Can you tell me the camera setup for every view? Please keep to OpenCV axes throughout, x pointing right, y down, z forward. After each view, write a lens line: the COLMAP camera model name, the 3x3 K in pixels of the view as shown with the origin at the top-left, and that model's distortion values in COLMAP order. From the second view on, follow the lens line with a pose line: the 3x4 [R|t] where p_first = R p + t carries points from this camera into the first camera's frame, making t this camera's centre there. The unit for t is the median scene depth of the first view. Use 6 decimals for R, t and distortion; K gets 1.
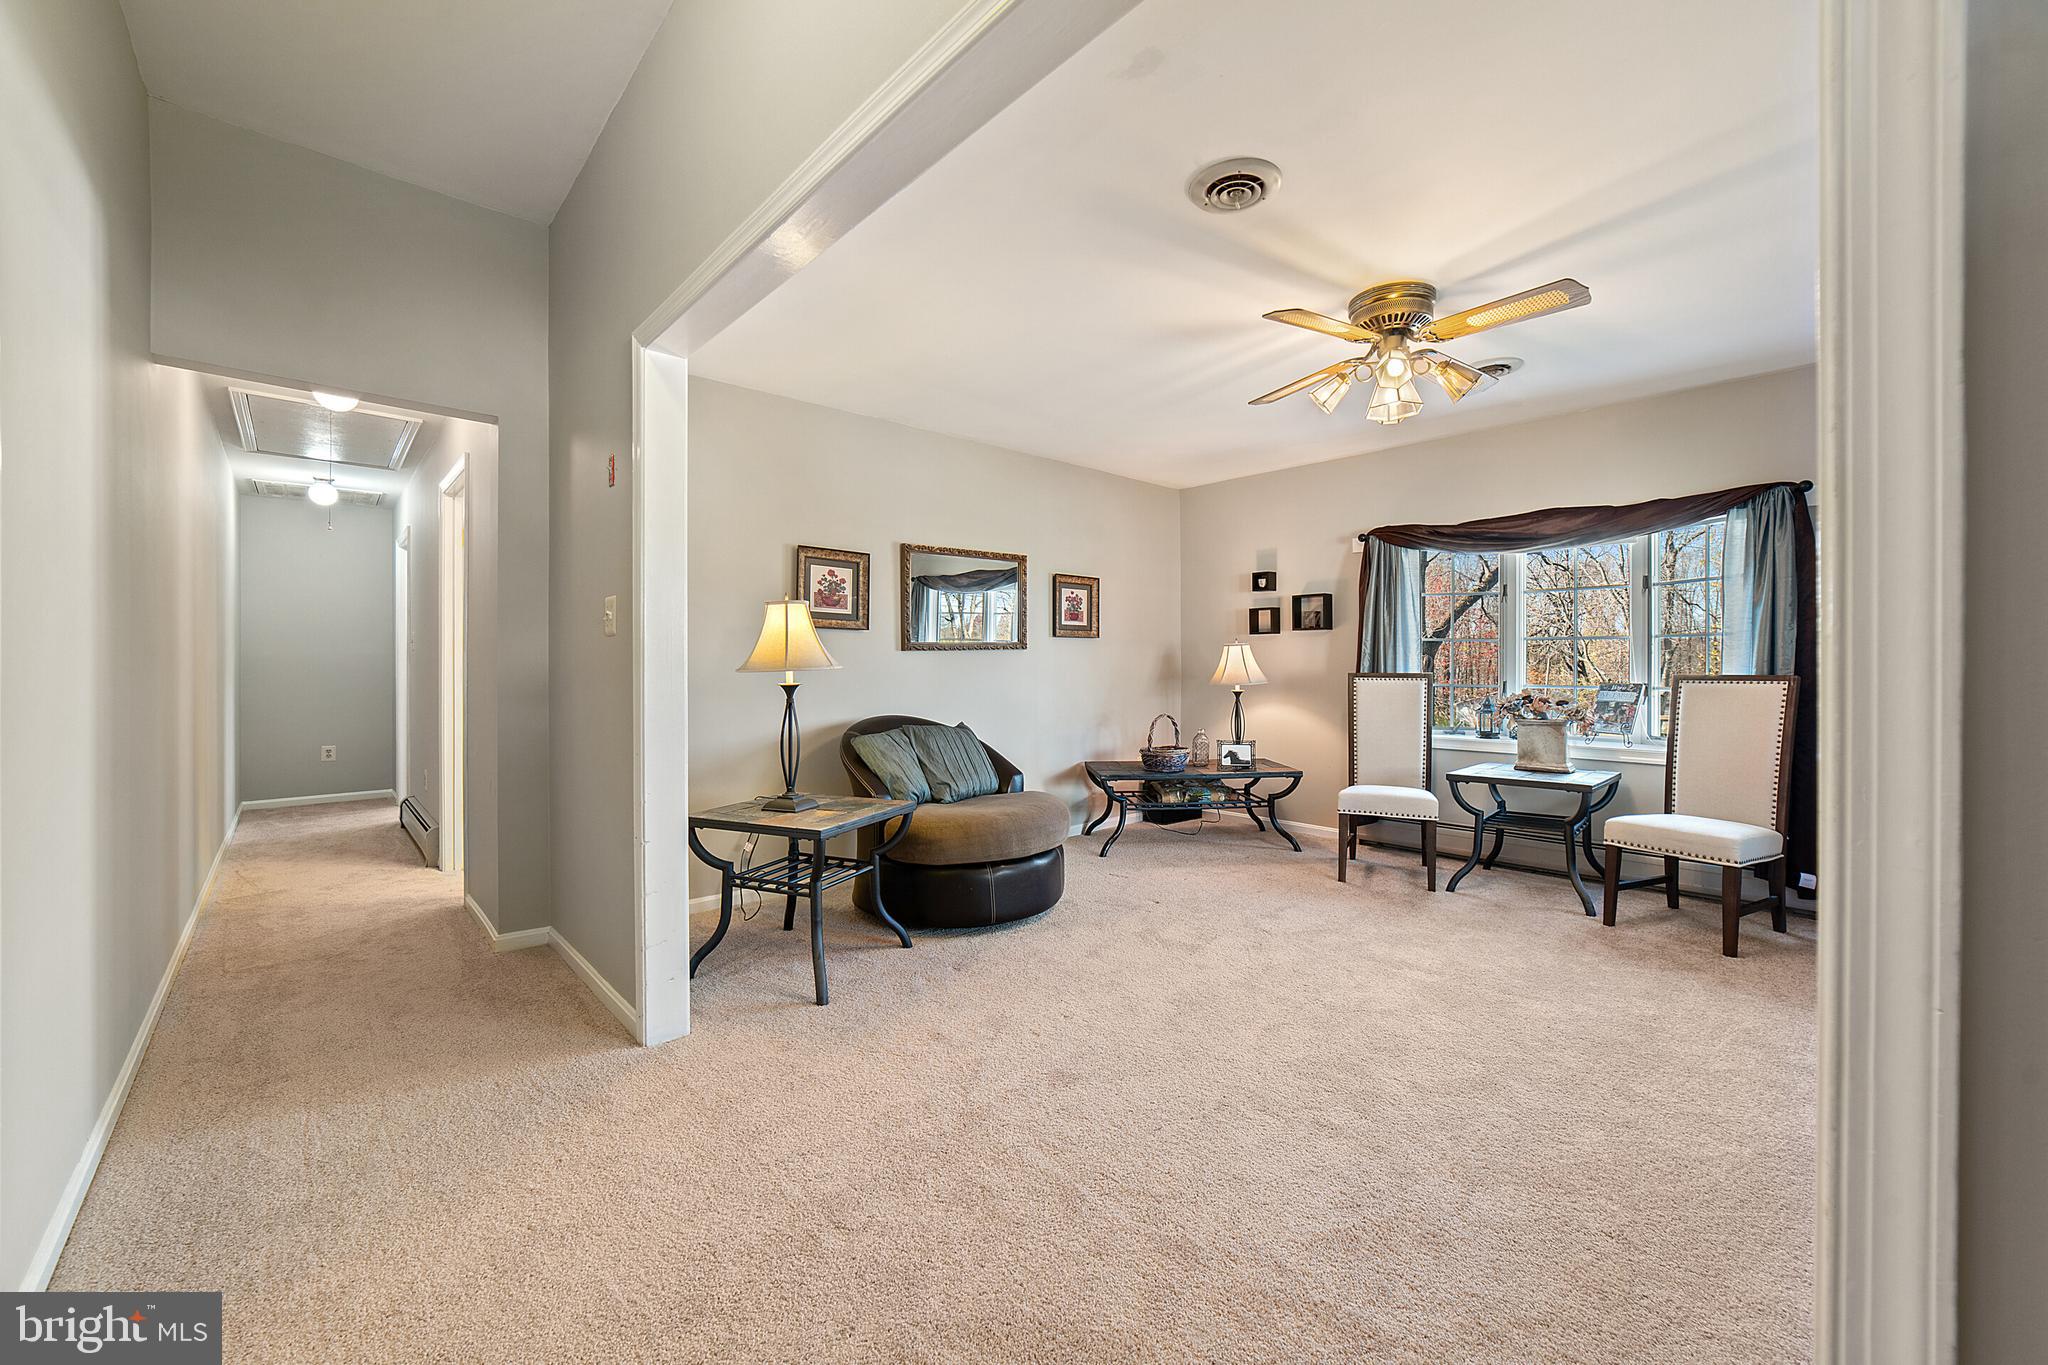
lens RADIAL K [[800.7, 0, 1022.5], [0, 800.7, 668.5], [0, 0, 1]] dist [0.002493, 0.001456]
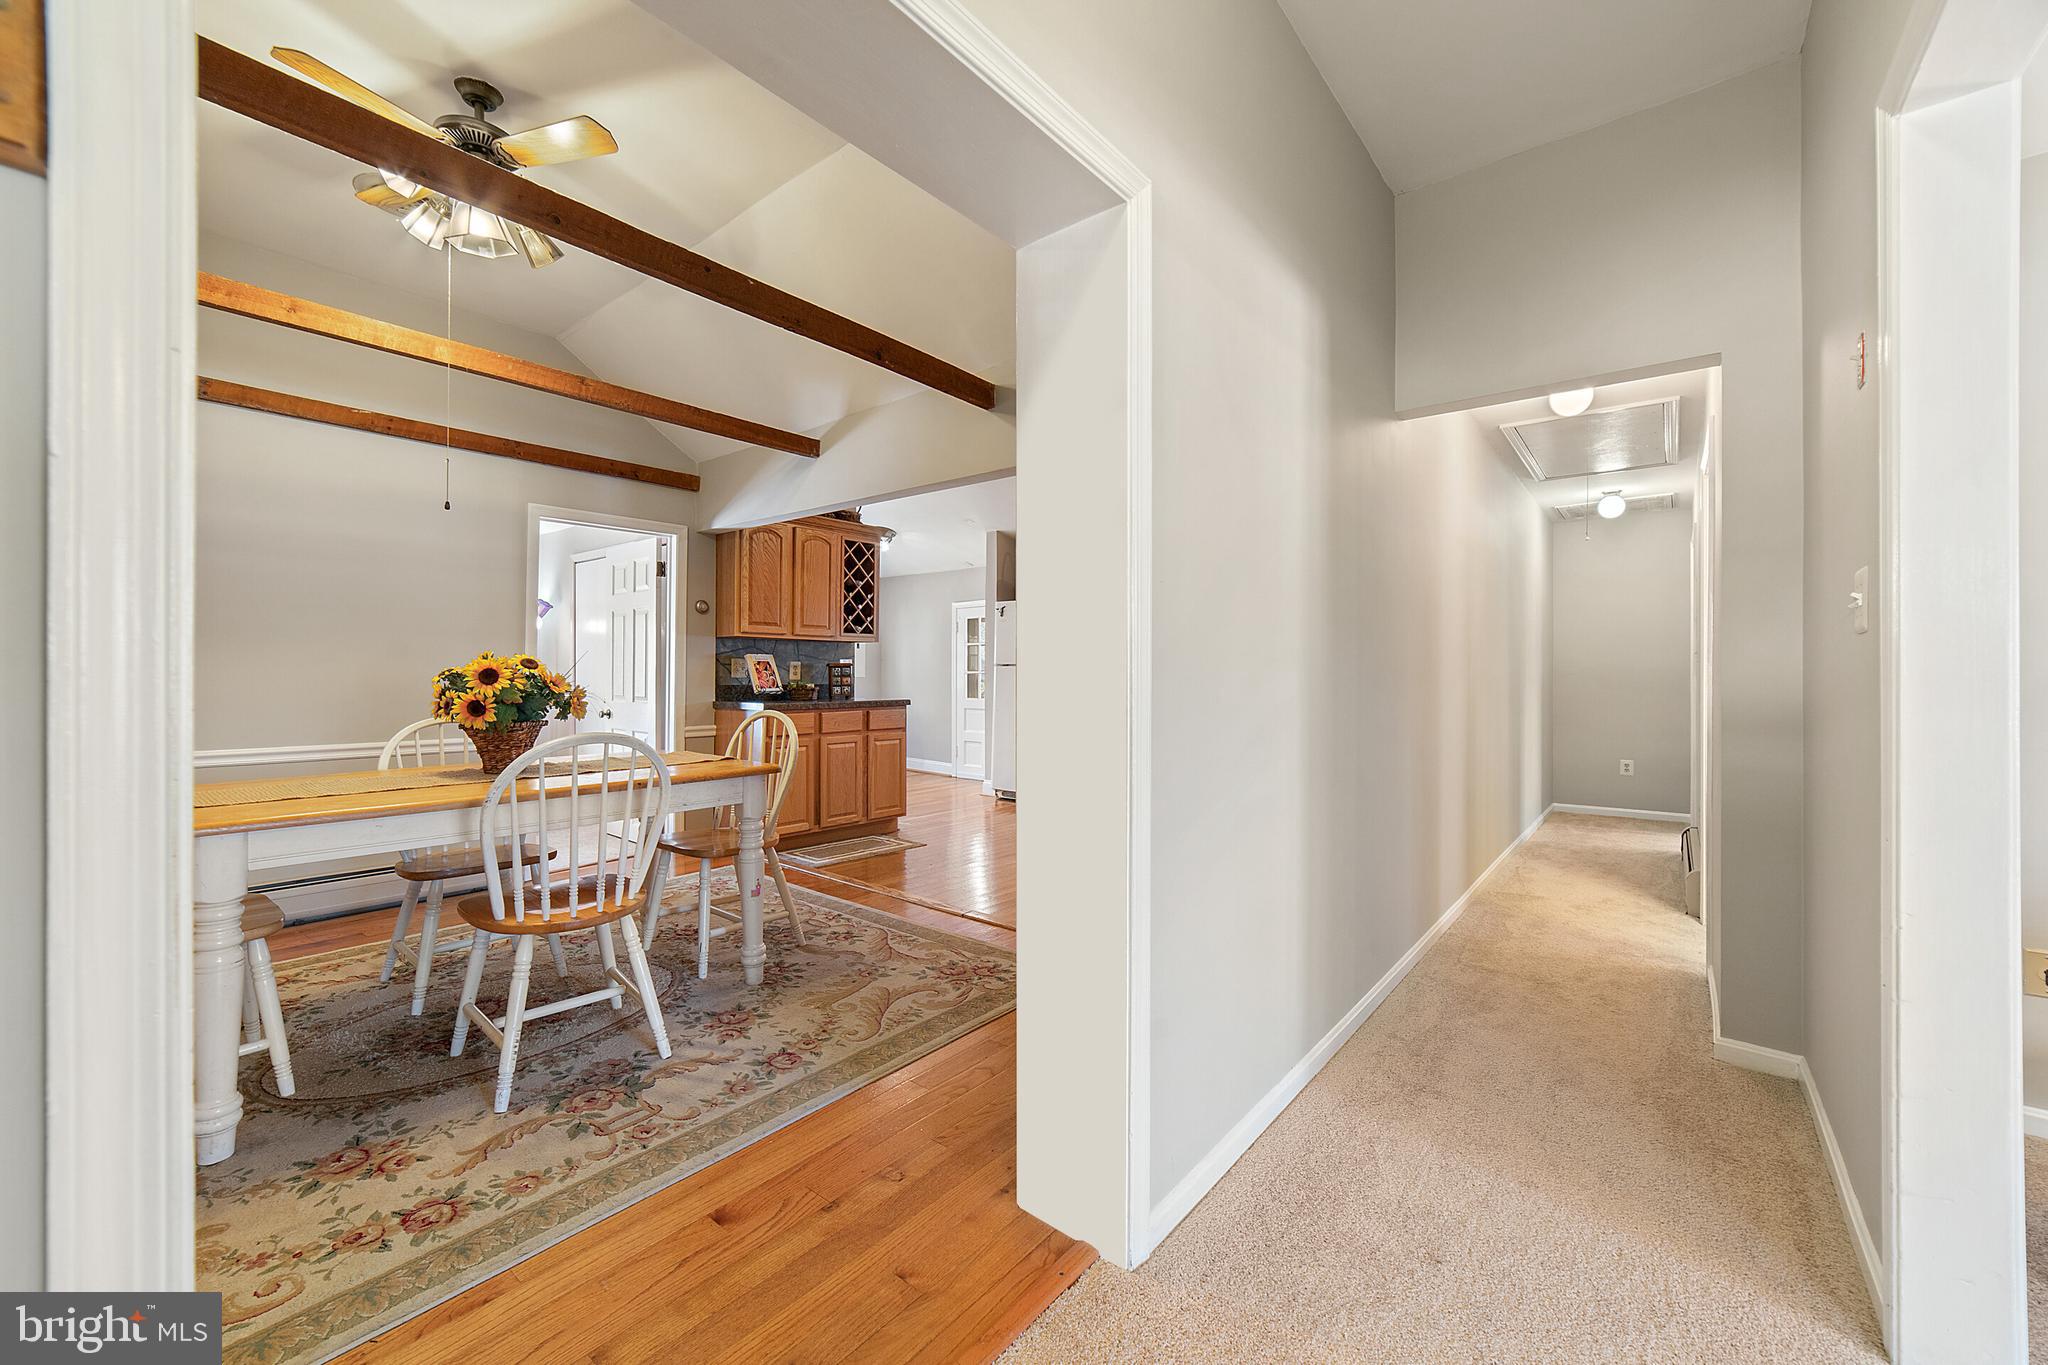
lens RADIAL K [[800.7, 0, 1028.1], [0, 800.7, 680.5], [0, 0, 1]] dist [0.002493, 0.001456]
pose [[0.159852, 0.000973, -0.987140, -0.007629], [-0.000537, 0.999999, 0.000899, -0.003855], [0.987141, 0.000386, 0.159853, 0.194052]]
